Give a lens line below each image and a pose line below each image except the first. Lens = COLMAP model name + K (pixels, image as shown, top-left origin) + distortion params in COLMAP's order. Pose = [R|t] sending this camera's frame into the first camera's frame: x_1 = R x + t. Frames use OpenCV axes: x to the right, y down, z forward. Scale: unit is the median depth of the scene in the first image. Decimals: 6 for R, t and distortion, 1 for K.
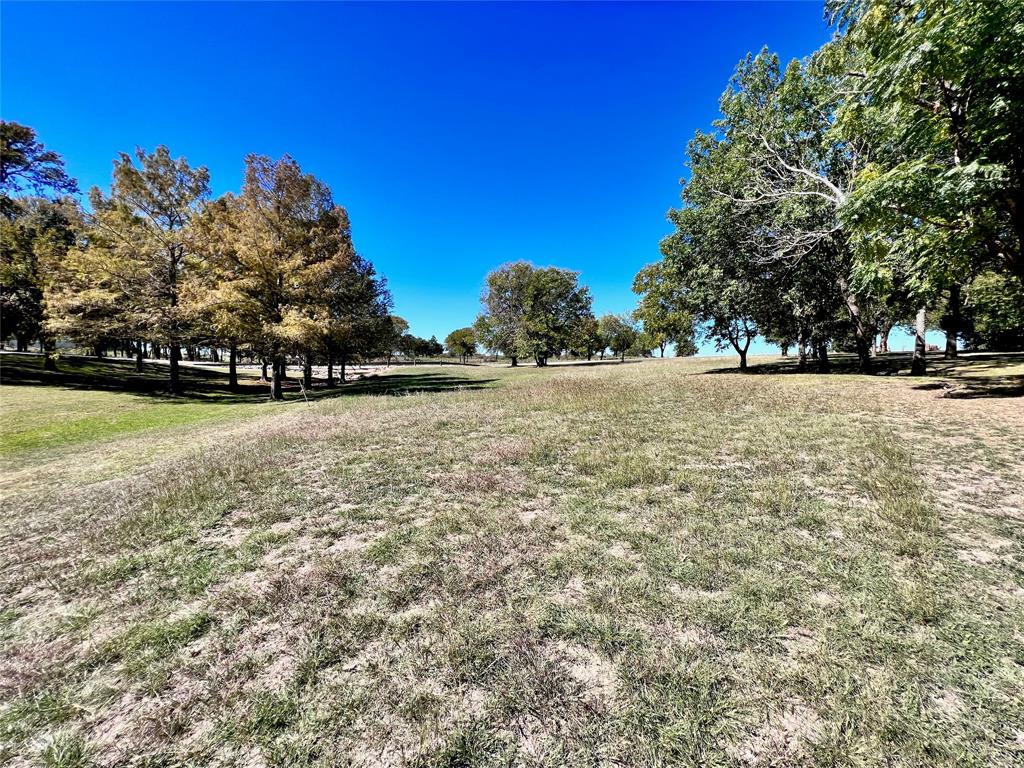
lens RADIAL K [[411.1, 0, 512.3], [0, 411.1, 384.5], [0, 0, 1]] dist [-0.001001, 0.000566]
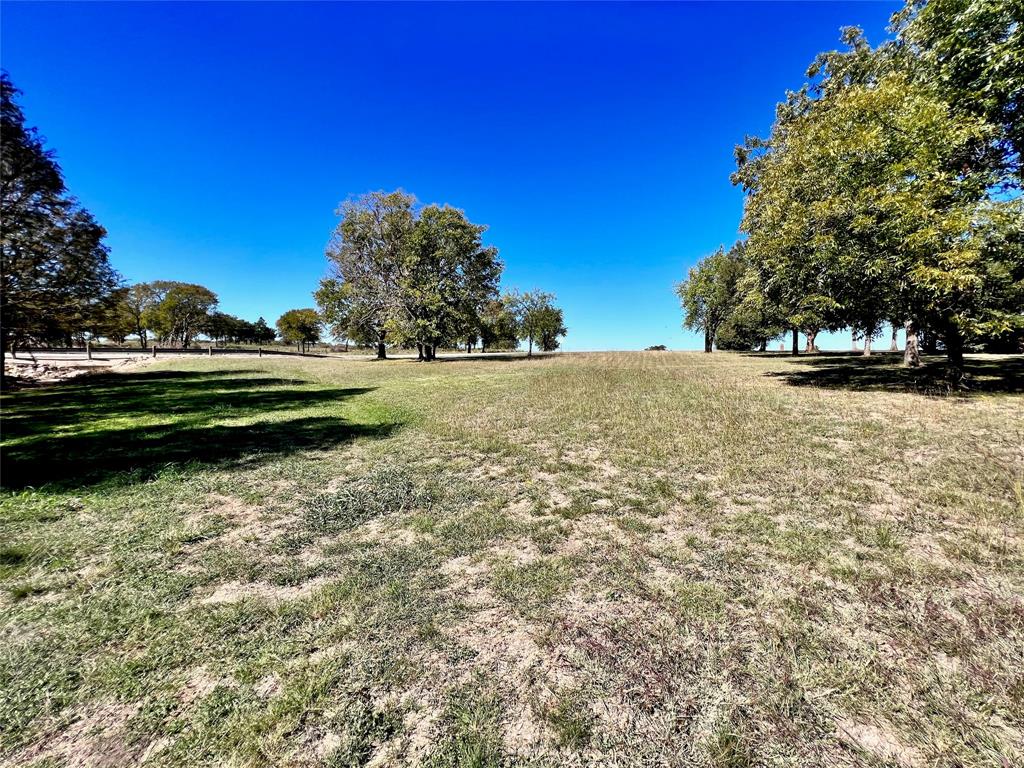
lens RADIAL K [[411.1, 0, 512.0], [0, 411.1, 383.7], [0, 0, 1]] dist [-0.001001, 0.000566]
pose [[0.939604, -0.003926, 0.342240, -0.032743], [-0.001747, 0.999866, 0.016267, -0.018613], [-0.342258, -0.015882, 0.939472, 0.356610]]
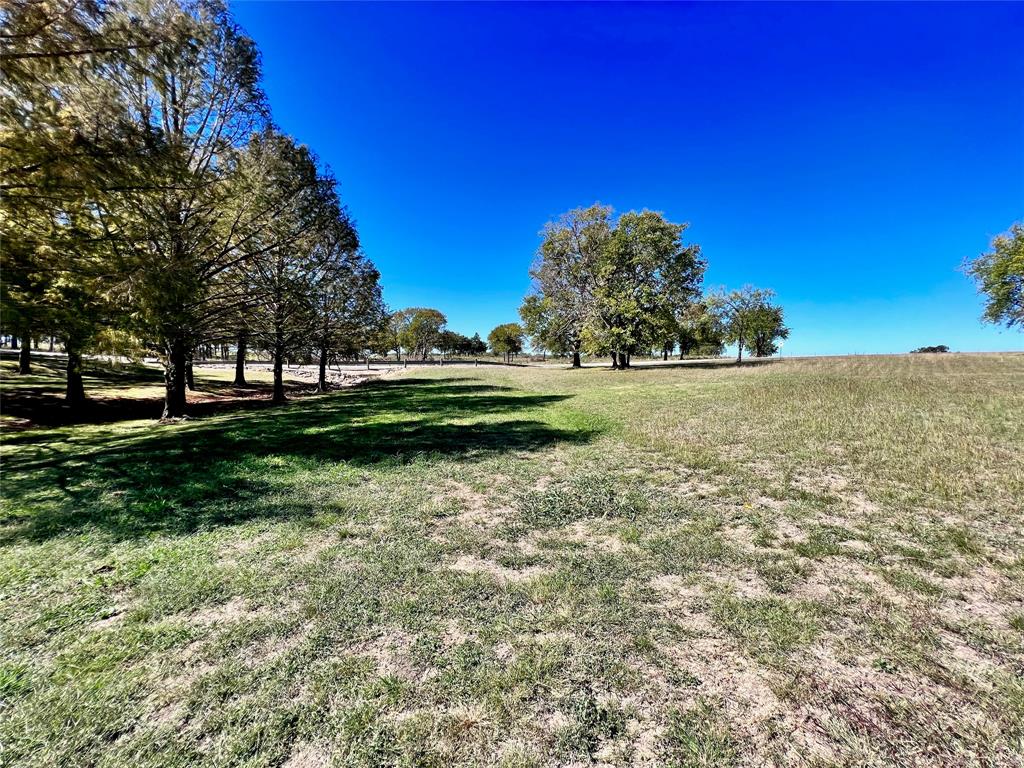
lens RADIAL K [[411.1, 0, 513.3], [0, 411.1, 383.8], [0, 0, 1]] dist [-0.001001, 0.000566]
pose [[0.994275, 0.011657, -0.106212, -0.035835], [-0.011742, 0.999931, -0.000175, -0.018688], [0.106203, 0.001421, 0.994343, 0.355836]]
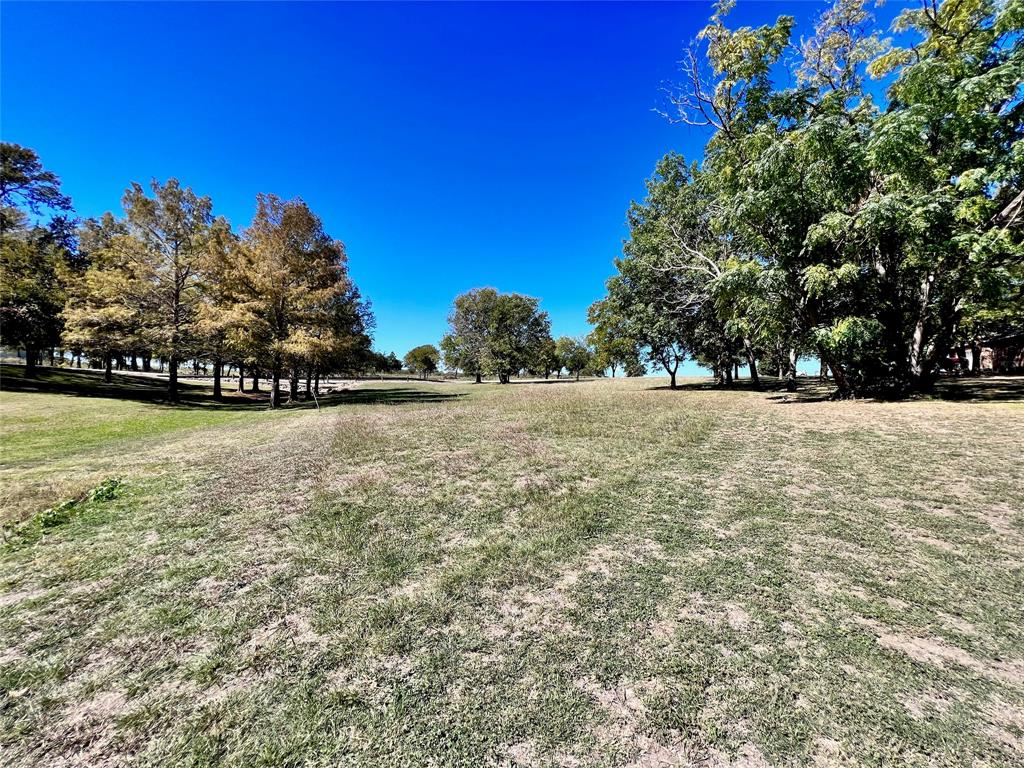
lens RADIAL K [[411.1, 0, 513.1], [0, 411.1, 385.2], [0, 0, 1]] dist [-0.001001, 0.000566]
pose [[0.994179, 0.015264, 0.106650, -0.024369], [-0.010768, 0.999034, -0.042606, 0.007404], [-0.107197, 0.041209, 0.993383, -0.089088]]
